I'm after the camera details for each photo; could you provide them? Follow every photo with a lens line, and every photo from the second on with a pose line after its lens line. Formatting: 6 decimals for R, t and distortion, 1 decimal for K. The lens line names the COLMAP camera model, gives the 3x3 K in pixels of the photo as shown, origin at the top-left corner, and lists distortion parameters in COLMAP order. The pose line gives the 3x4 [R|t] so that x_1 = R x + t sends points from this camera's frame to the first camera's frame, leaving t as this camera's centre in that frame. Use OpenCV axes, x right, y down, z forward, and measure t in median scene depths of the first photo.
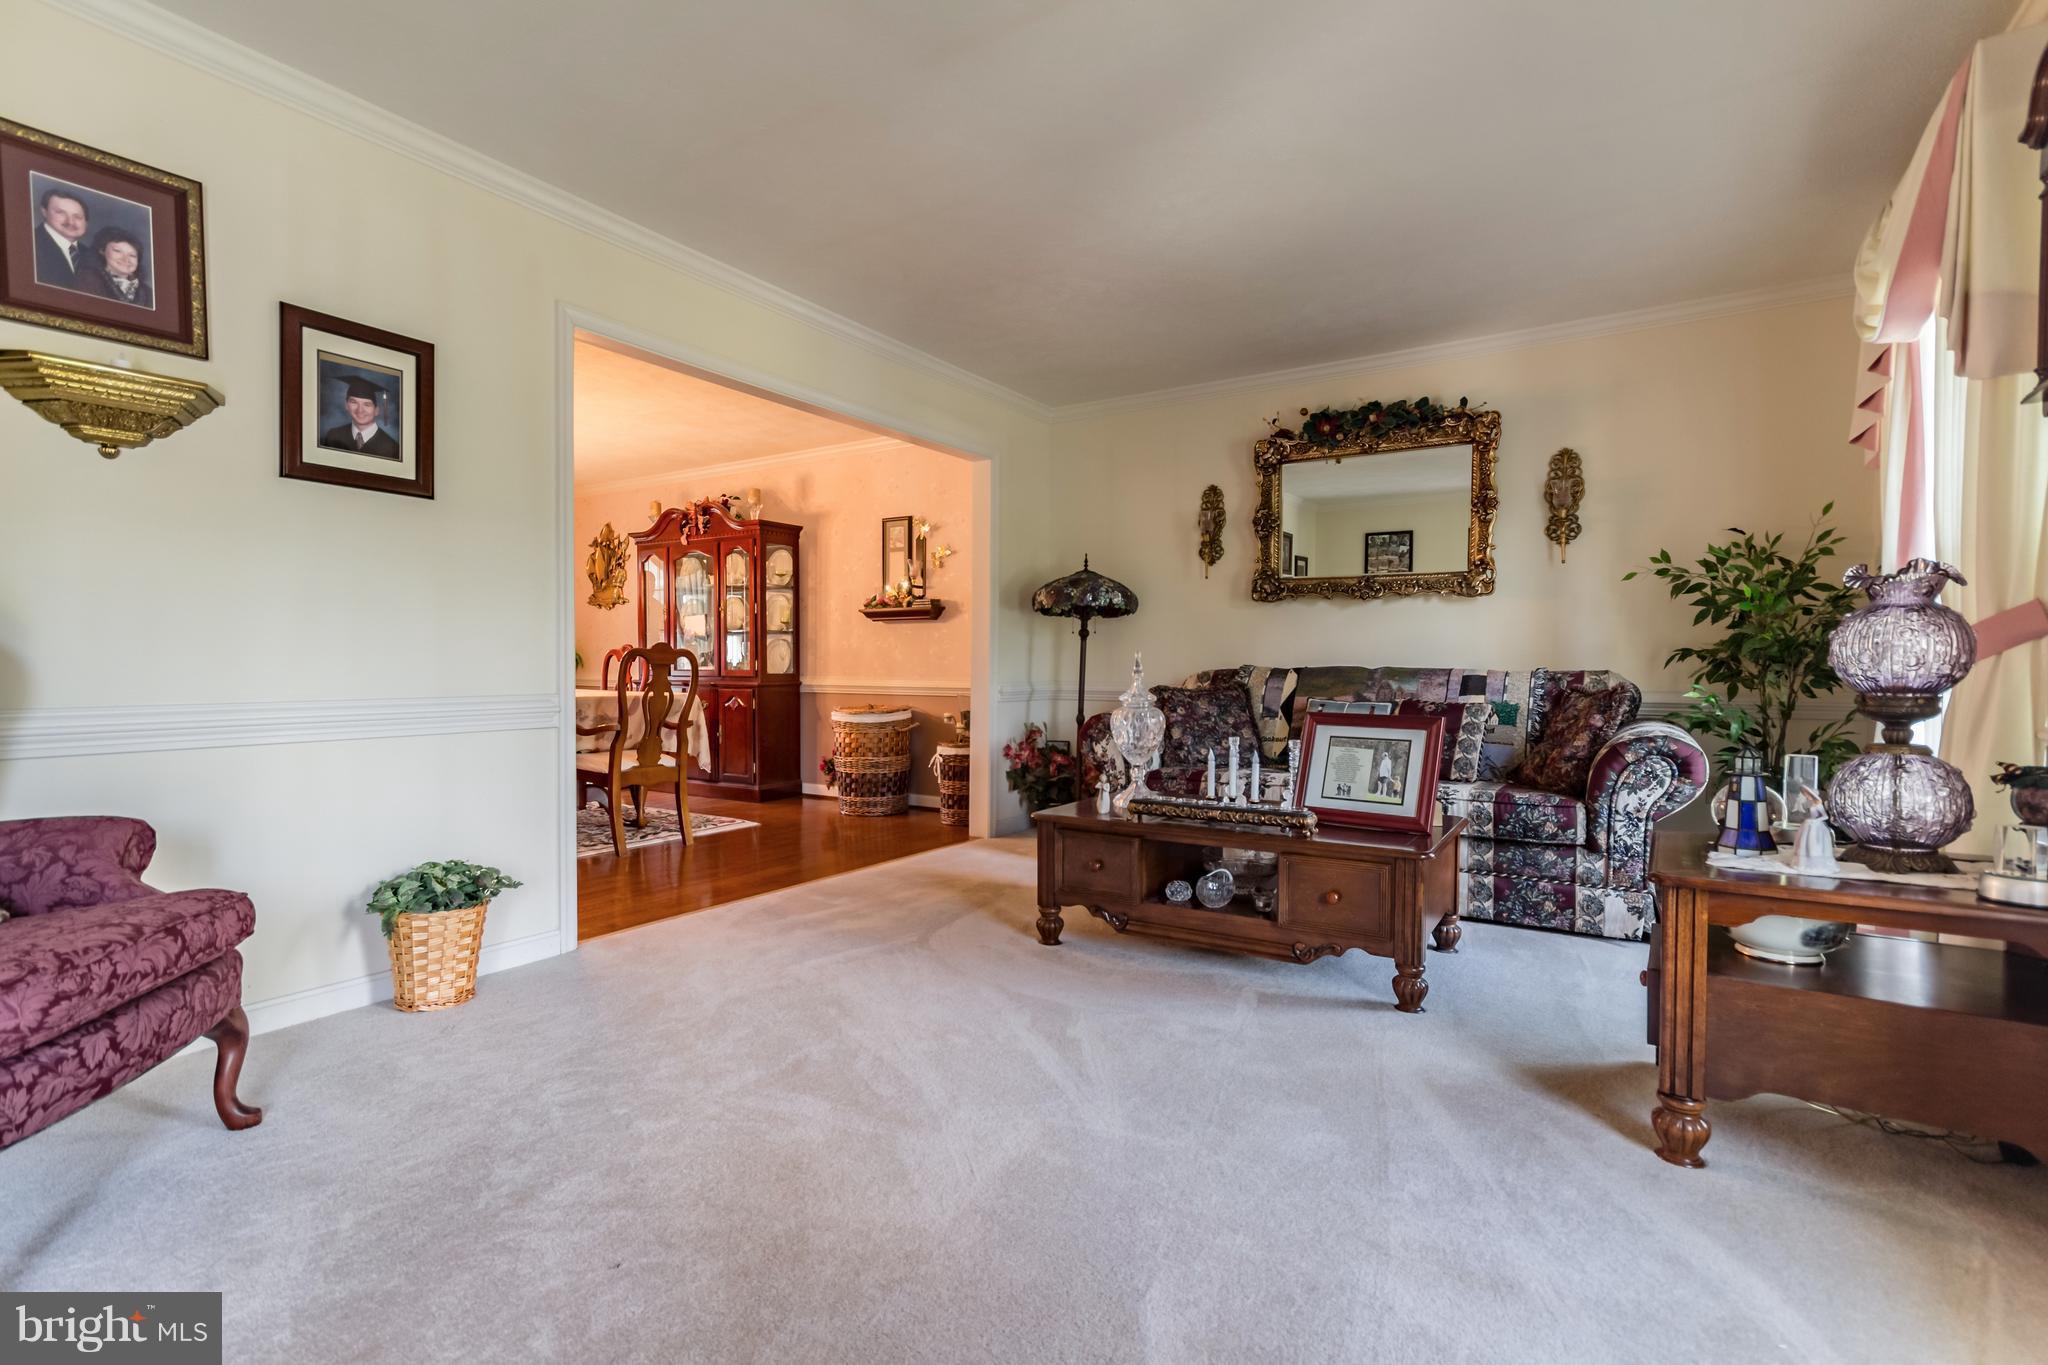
lens RADIAL K [[946.3, 0, 1009.5], [0, 946.3, 689.3], [0, 0, 1]] dist [-0.001502, -0.001293]
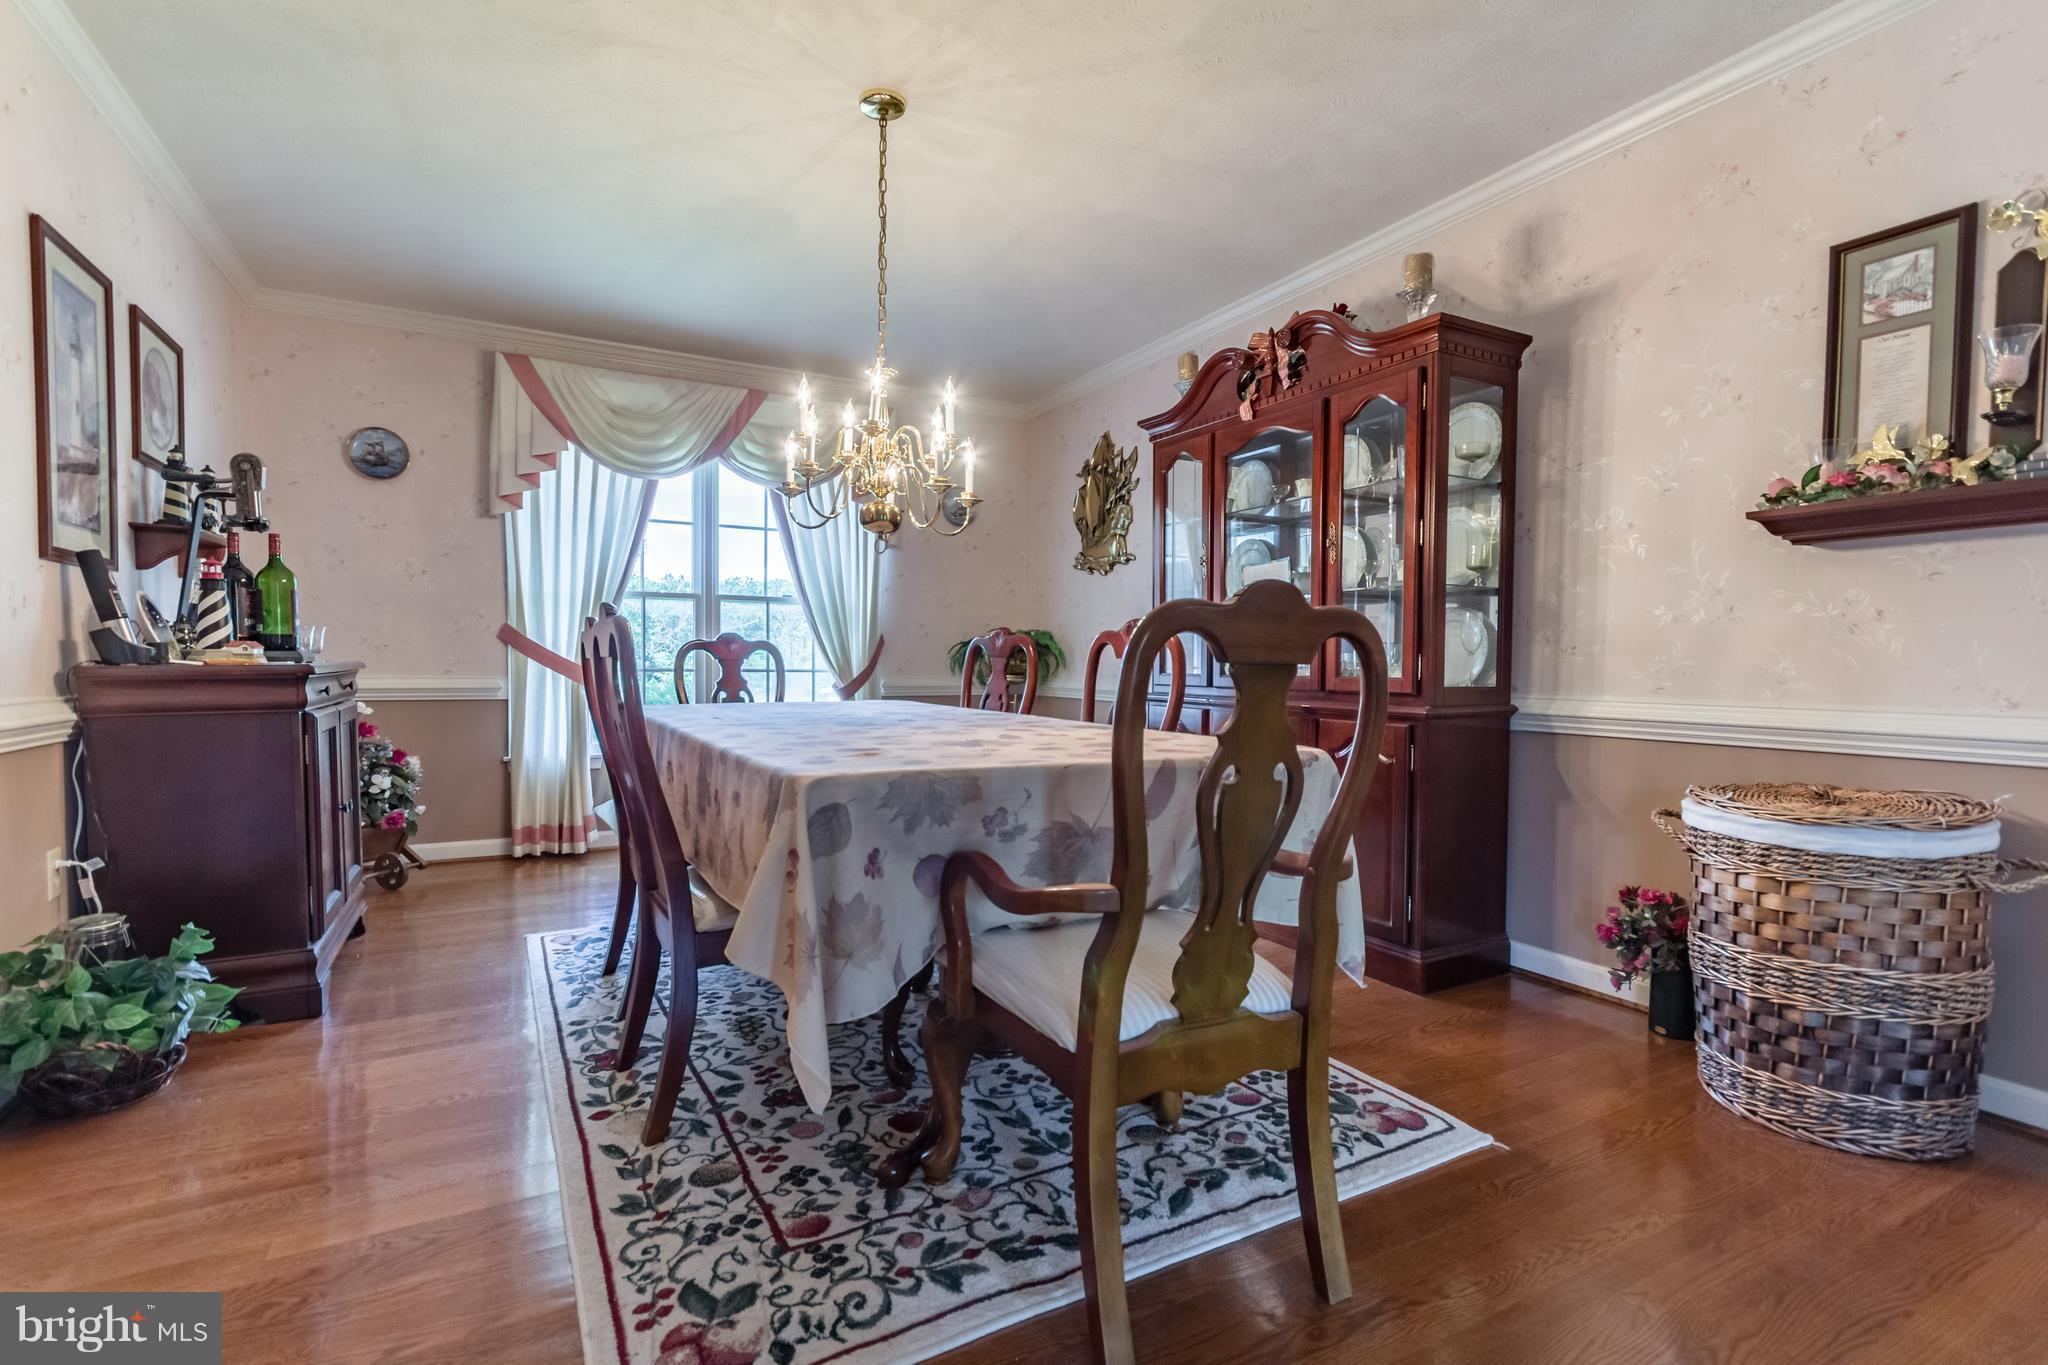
lens RADIAL K [[946.3, 0, 1009.5], [0, 946.3, 689.3], [0, 0, 1]] dist [-0.001502, -0.001293]
pose [[0.875009, 0.017411, -0.483794, -0.219125], [-0.017721, 0.999835, 0.003932, -0.013594], [0.483783, 0.005133, 0.875173, 0.530434]]
